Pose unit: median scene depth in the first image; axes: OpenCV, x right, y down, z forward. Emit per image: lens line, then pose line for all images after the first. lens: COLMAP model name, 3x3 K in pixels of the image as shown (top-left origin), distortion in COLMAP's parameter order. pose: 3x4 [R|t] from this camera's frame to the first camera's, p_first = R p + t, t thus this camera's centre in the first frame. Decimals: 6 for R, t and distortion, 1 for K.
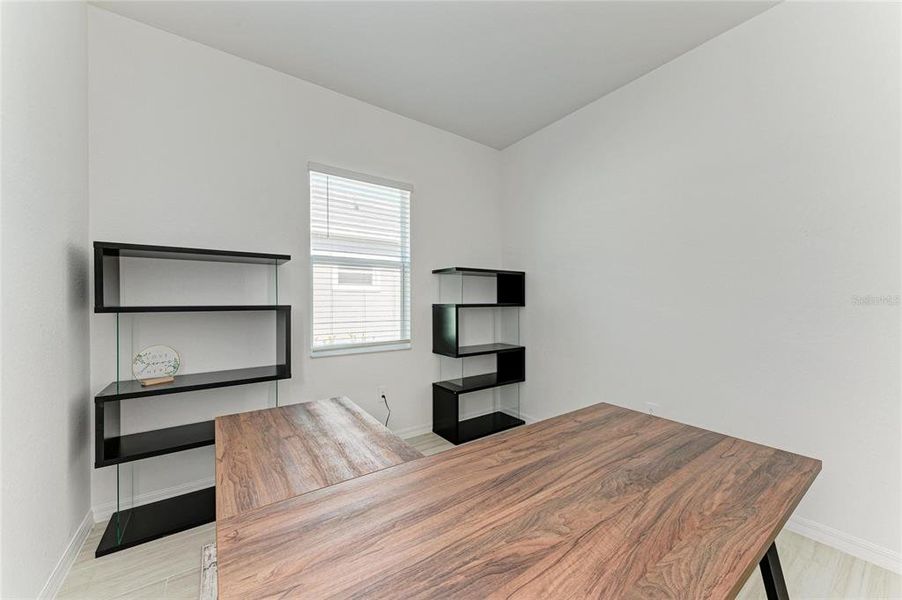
lens RADIAL K [[334.6, 0, 451.0], [0, 334.6, 300.0], [0, 0, 1]] dist [0.001497, -0.000028]
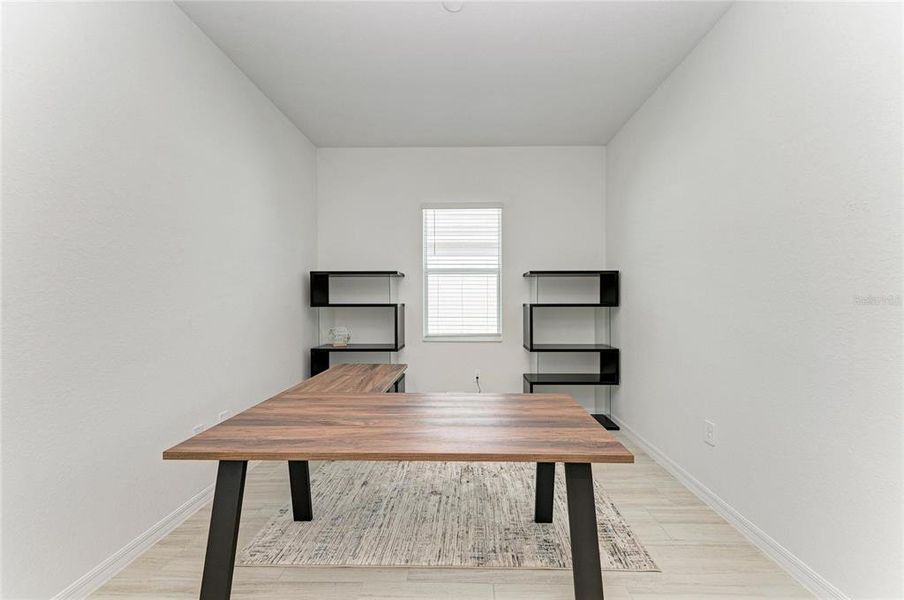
lens RADIAL K [[335.4, 0, 452.0], [0, 335.4, 300.0], [0, 0, 1]] dist [0.001497, -0.000028]
pose [[0.800069, -0.003517, -0.599898, 0.473085], [0.002922, 0.999994, -0.001965, 0.000965], [0.599901, -0.000181, 0.800074, -0.057064]]
